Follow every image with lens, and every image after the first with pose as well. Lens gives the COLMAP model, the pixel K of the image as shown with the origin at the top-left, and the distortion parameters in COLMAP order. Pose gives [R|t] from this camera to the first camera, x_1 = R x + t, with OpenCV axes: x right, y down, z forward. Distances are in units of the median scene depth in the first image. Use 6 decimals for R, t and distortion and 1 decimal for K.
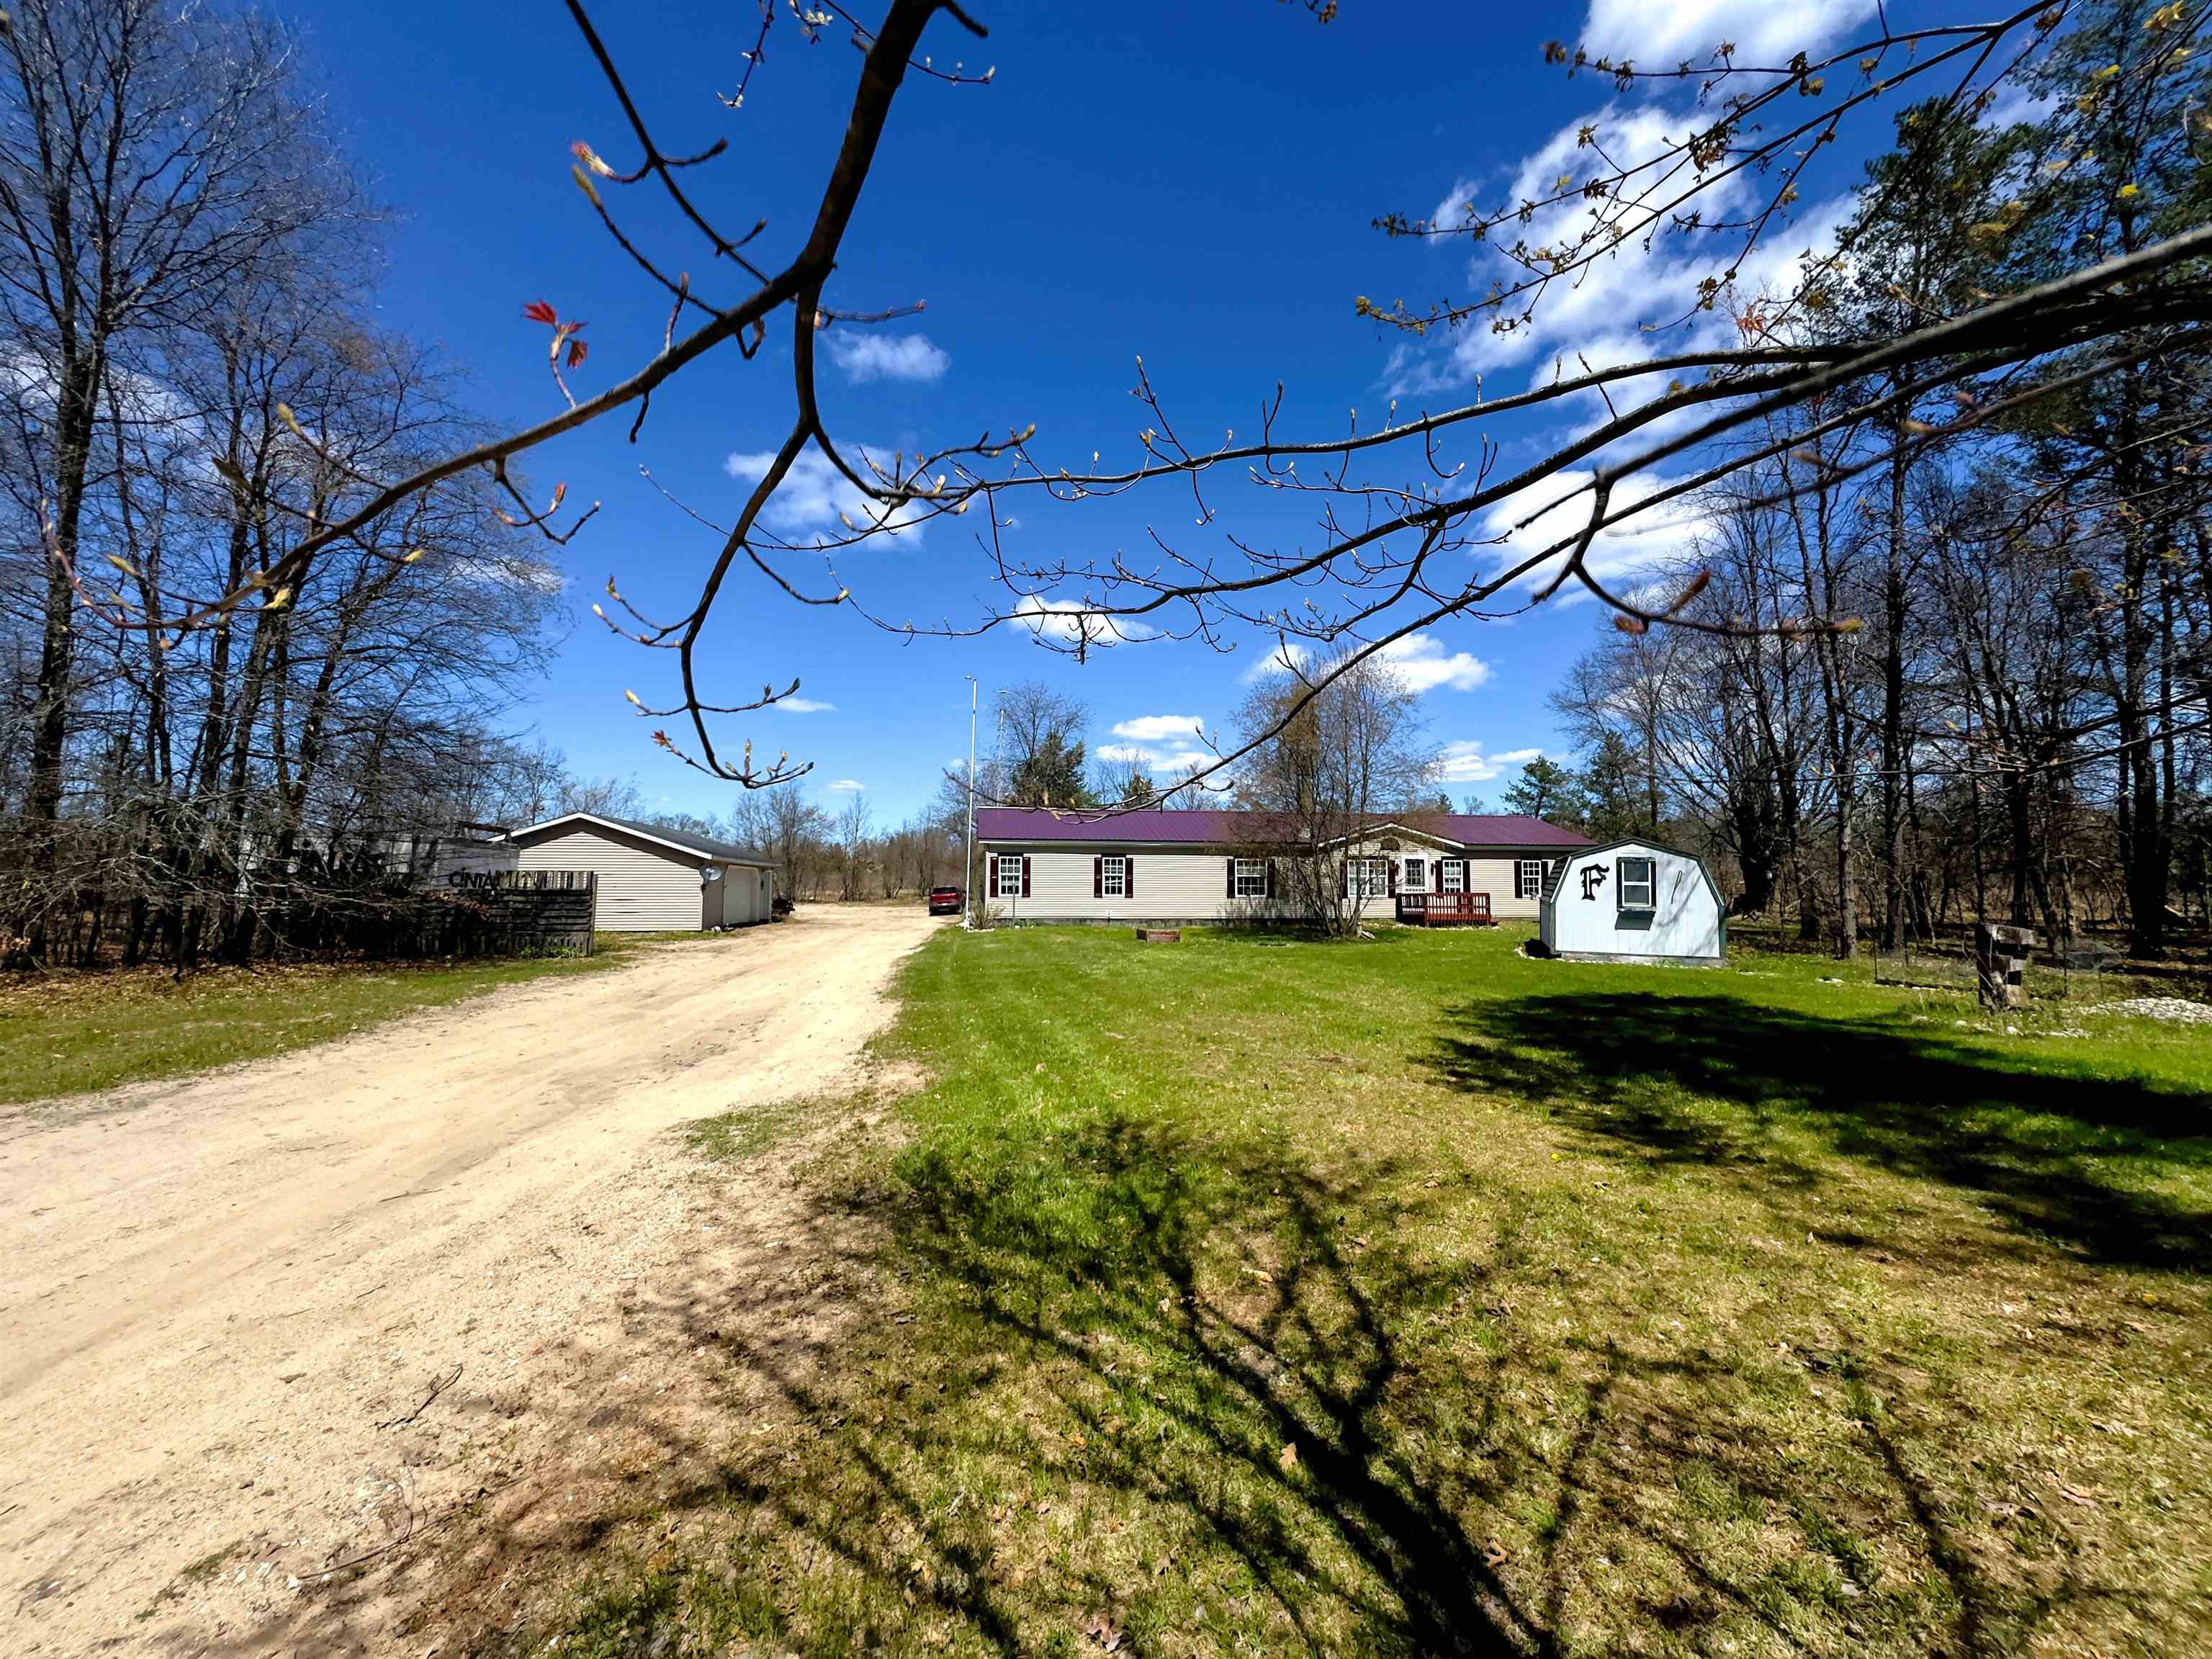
lens RADIAL K [[883.8, 0, 1106.5], [0, 883.8, 831.7], [0, 0, 1]] dist [-0.000750, 0.000191]
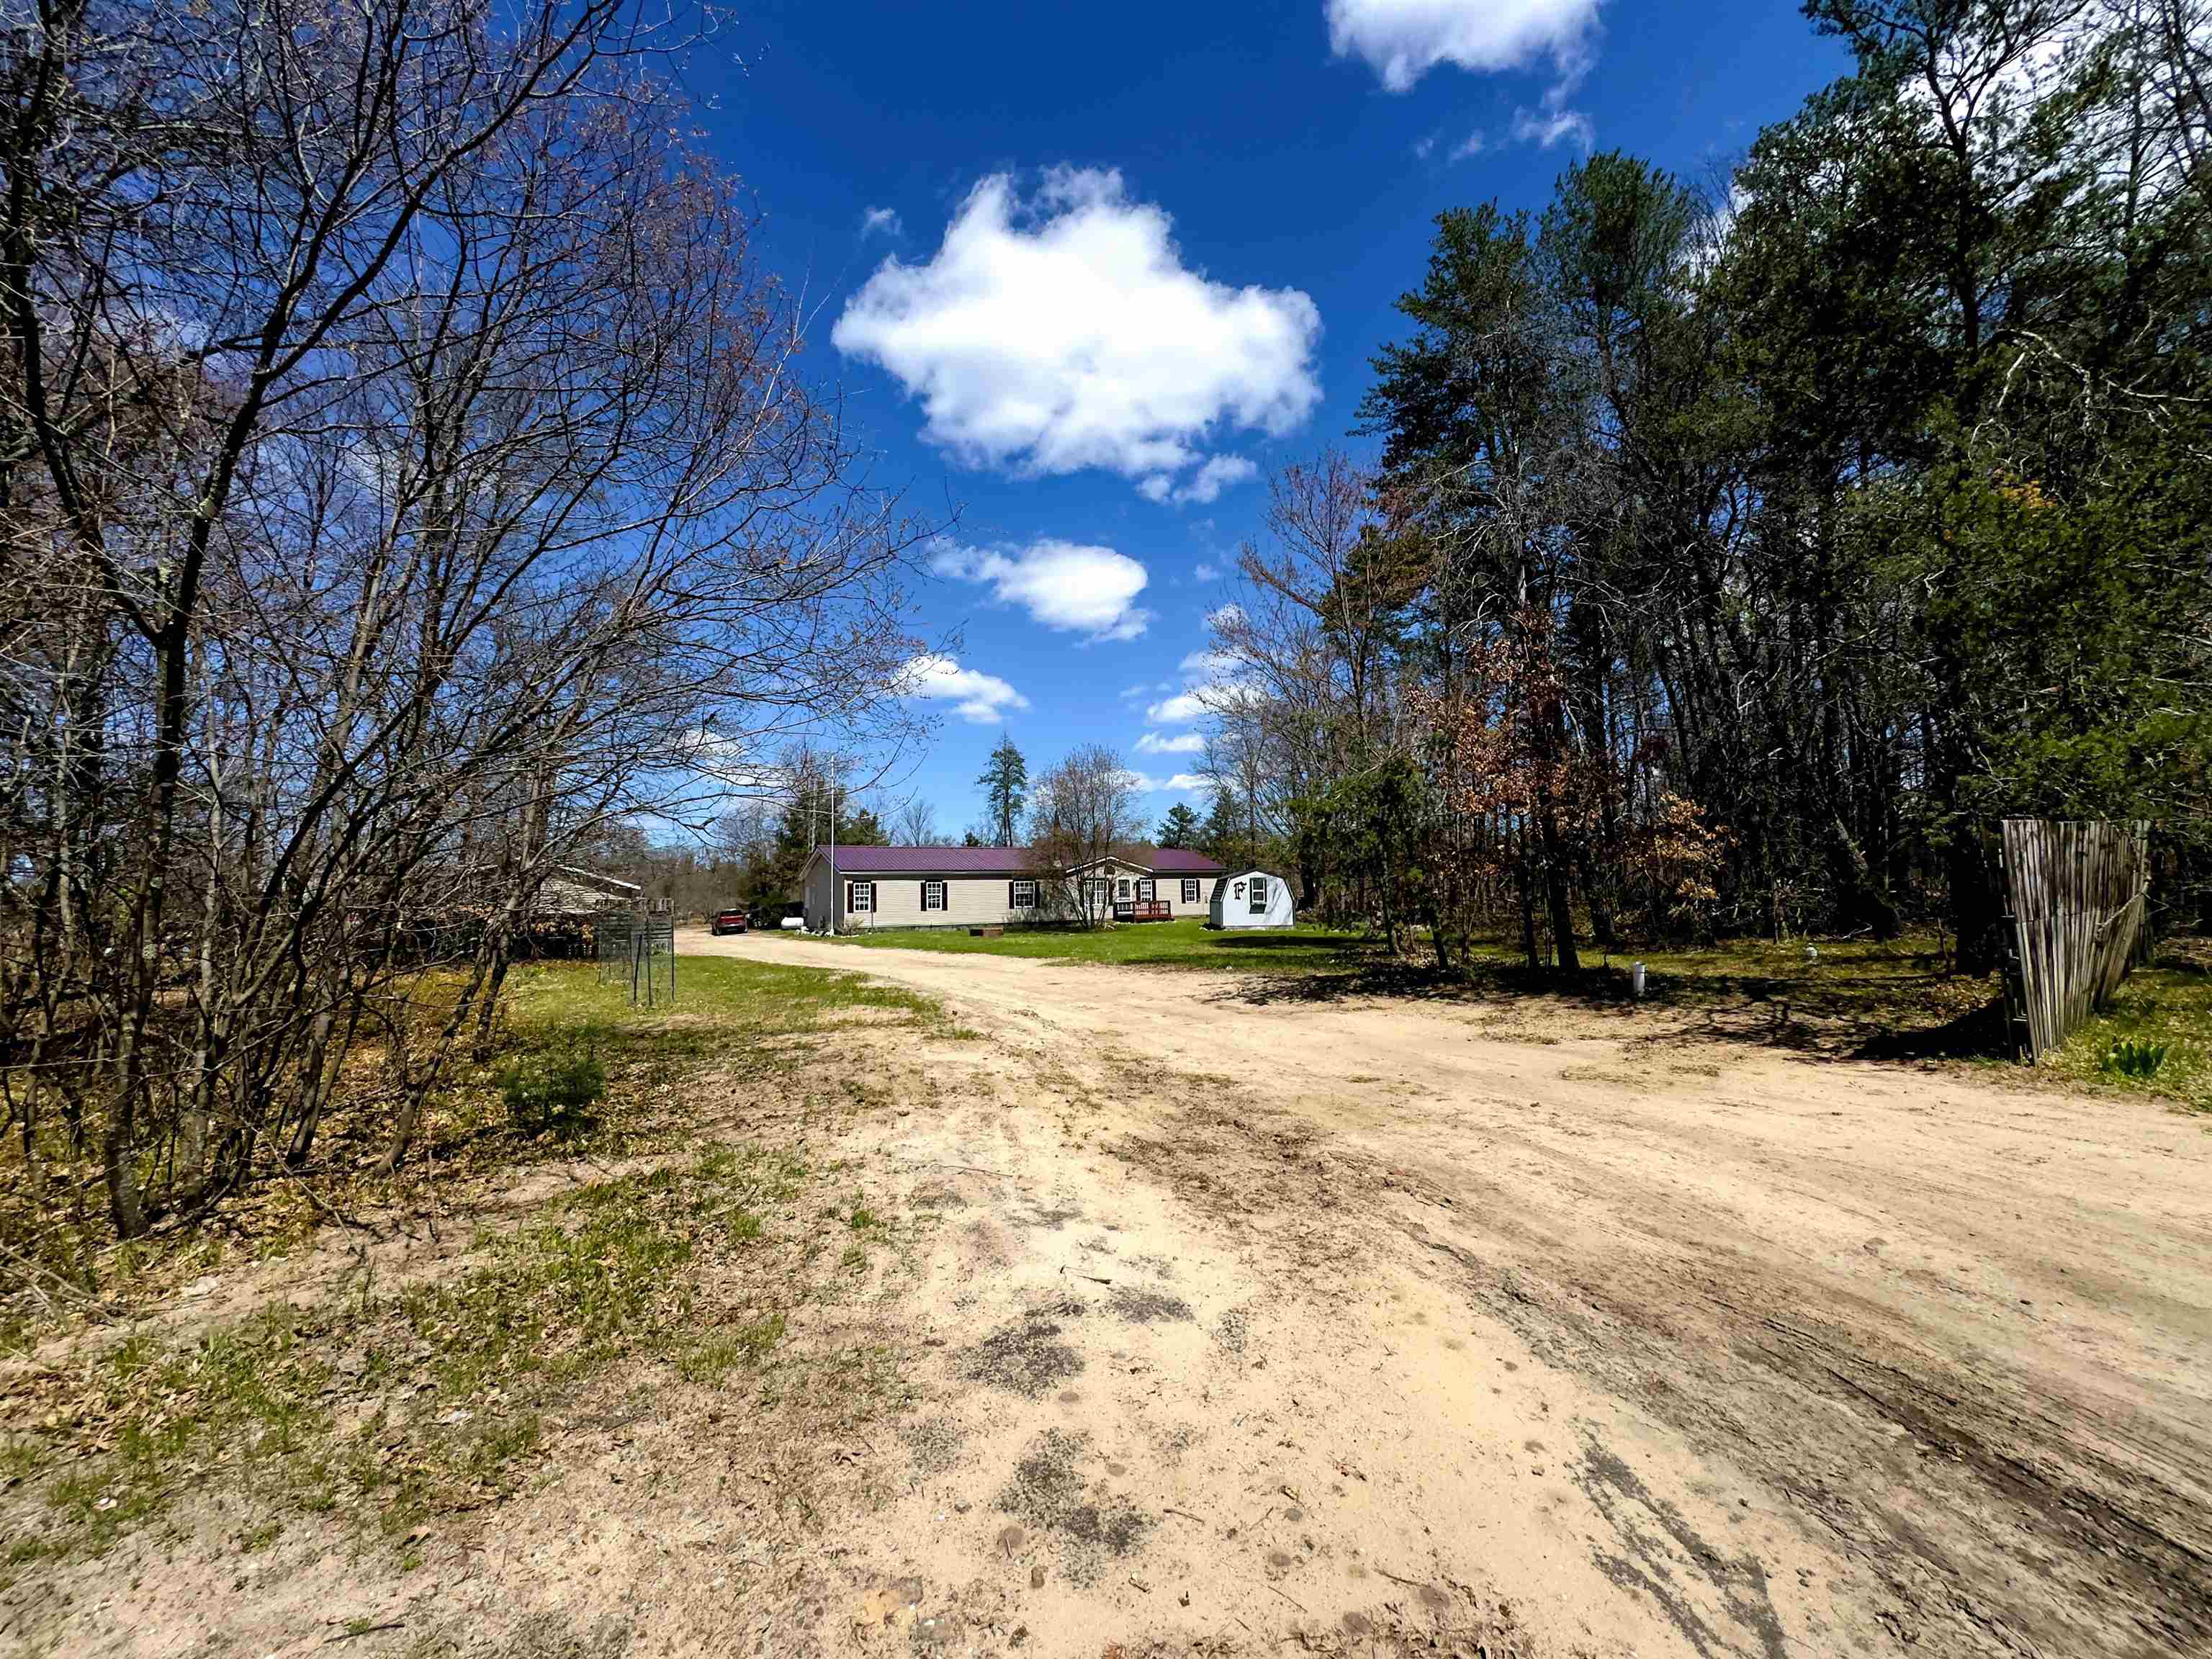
lens RADIAL K [[883.8, 0, 1102.3], [0, 883.8, 829.6], [0, 0, 1]] dist [-0.000750, 0.000191]
pose [[0.921300, 0.004597, 0.388826, -0.293818], [0.005278, 0.999690, -0.024325, -0.019444], [-0.388817, 0.024463, 0.920990, -0.413817]]
